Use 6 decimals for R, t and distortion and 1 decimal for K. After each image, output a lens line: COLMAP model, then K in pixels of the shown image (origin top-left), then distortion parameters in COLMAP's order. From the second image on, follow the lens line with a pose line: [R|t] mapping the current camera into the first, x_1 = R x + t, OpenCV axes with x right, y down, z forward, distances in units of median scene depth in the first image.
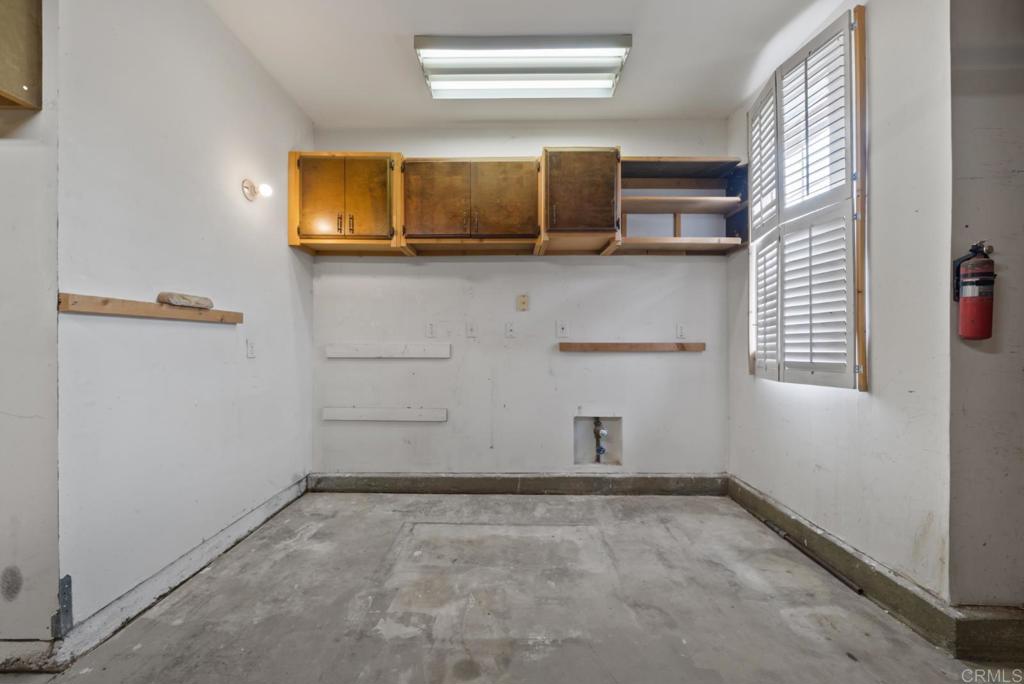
lens RADIAL K [[353.8, 0, 510.3], [0, 353.8, 342.3], [0, 0, 1]] dist [-0.002345, -0.000218]
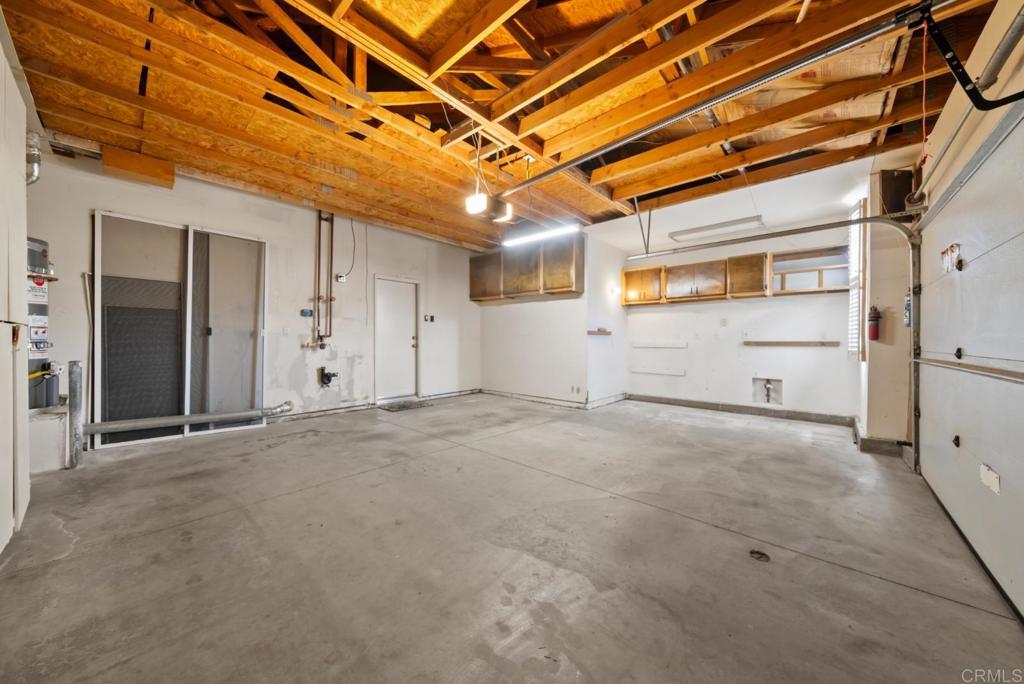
lens RADIAL K [[353.8, 0, 510.3], [0, 353.8, 342.3], [0, 0, 1]] dist [-0.002345, -0.000218]
pose [[0.747239, 0.004090, -0.664543, 0.630395], [-0.002268, 0.999991, 0.003604, 0.003657], [0.664552, -0.001185, 0.747241, -1.855297]]
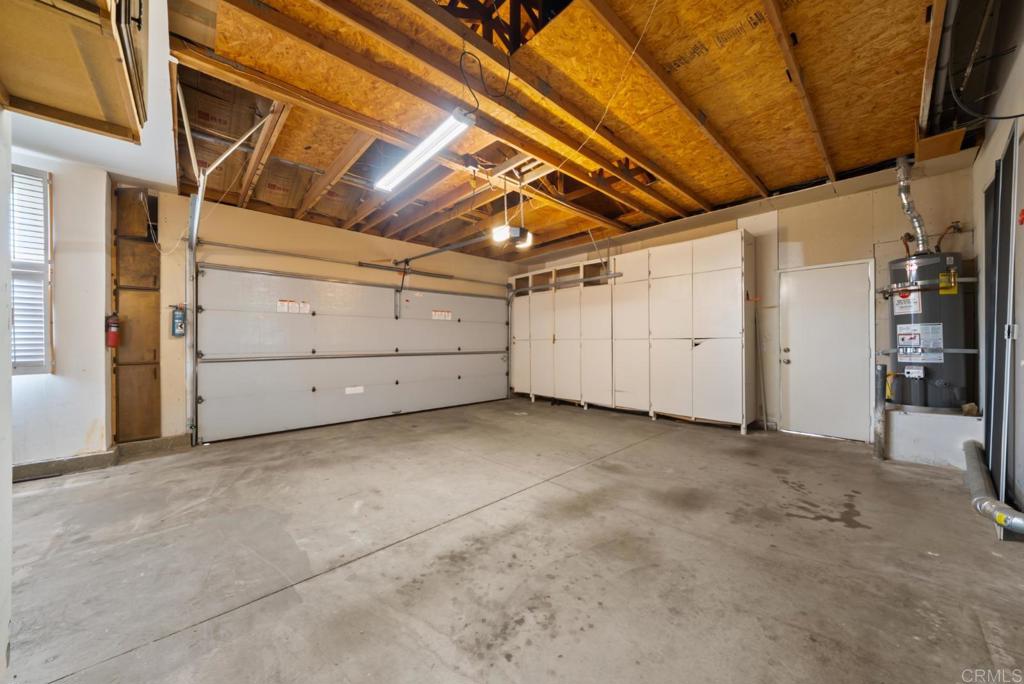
lens RADIAL K [[353.8, 0, 510.3], [0, 353.8, 342.3], [0, 0, 1]] dist [-0.002345, -0.000218]
pose [[-0.679919, 0.006710, 0.733256, -1.673167], [0.004606, 0.999977, -0.004880, -0.012246], [-0.733272, 0.000059, -0.679935, 0.375027]]
